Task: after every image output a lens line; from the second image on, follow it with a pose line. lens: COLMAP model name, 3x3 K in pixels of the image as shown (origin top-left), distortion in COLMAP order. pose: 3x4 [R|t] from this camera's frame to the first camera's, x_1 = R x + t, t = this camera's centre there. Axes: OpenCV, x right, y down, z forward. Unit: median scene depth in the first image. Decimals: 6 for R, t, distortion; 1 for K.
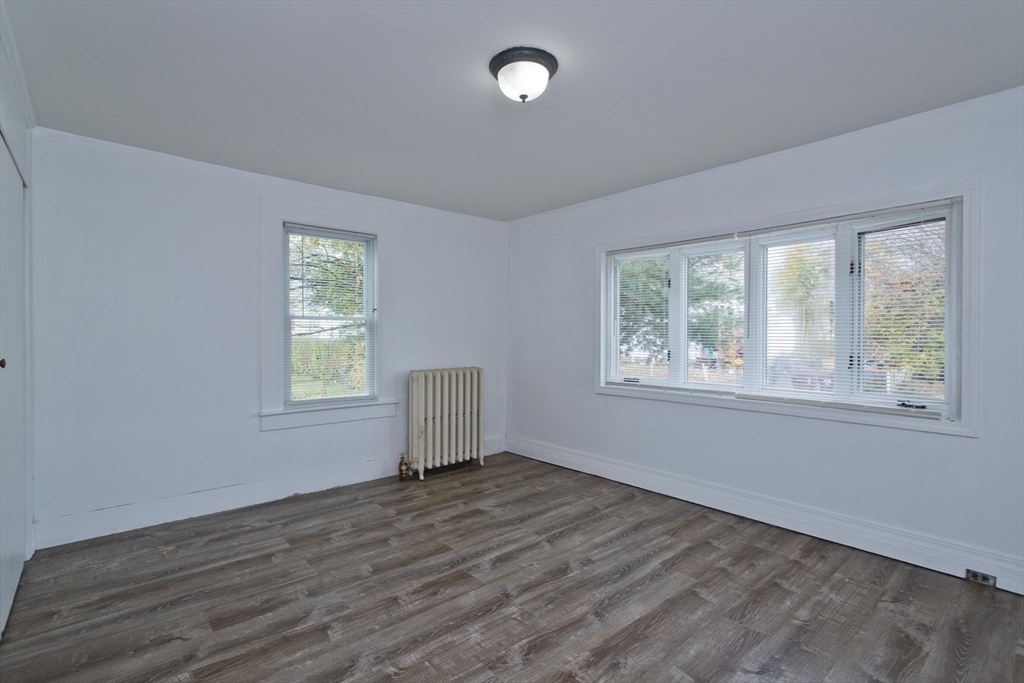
lens RADIAL K [[487.4, 0, 510.2], [0, 487.4, 326.9], [0, 0, 1]] dist [0.002997, 0.000378]
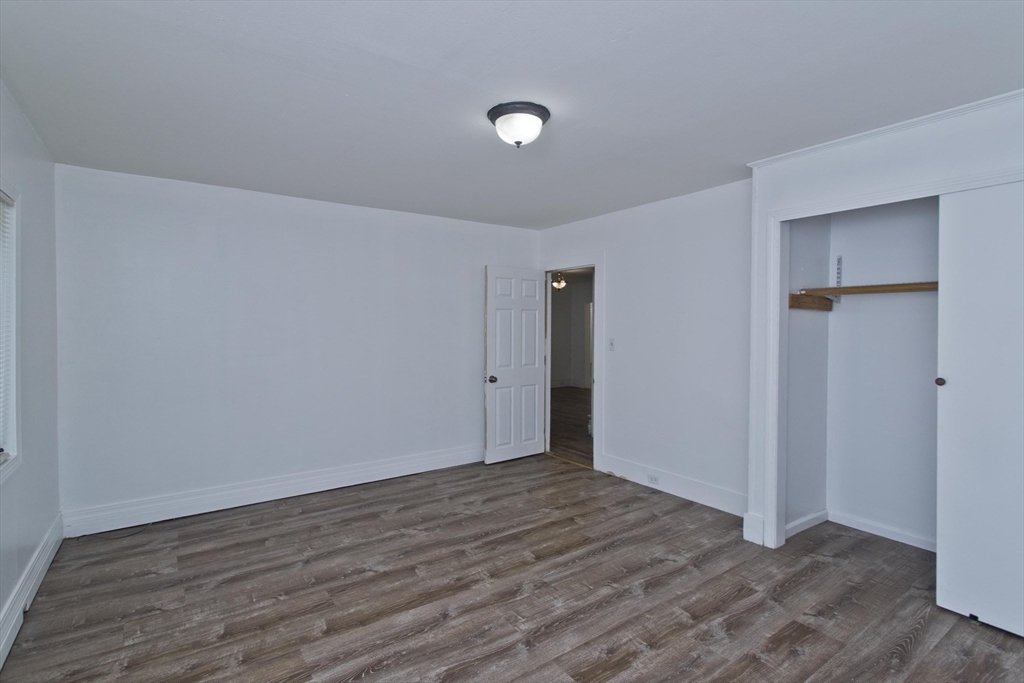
lens RADIAL K [[495.9, 0, 512.0], [0, 495.9, 341.5], [0, 0, 1]] dist [0.001662, 0.000561]
pose [[-0.995270, -0.006022, 0.096956, -0.059999], [-0.004955, 0.999925, 0.011235, -0.019533], [-0.097016, 0.010702, -0.995225, 1.849115]]
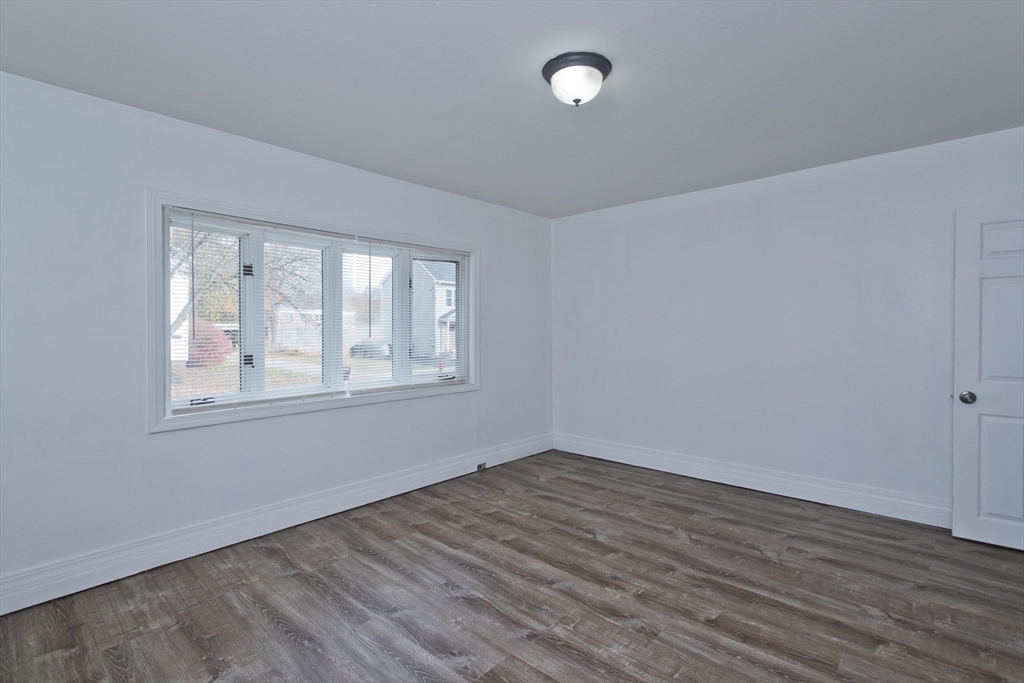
lens RADIAL K [[487.4, 0, 510.2], [0, 487.4, 326.9], [0, 0, 1]] dist [0.002997, 0.000378]
pose [[-0.116685, 0.001924, 0.993167, -0.841737], [-0.013840, 0.999898, -0.003563, 0.000429], [-0.993073, -0.014161, -0.116647, 1.109445]]
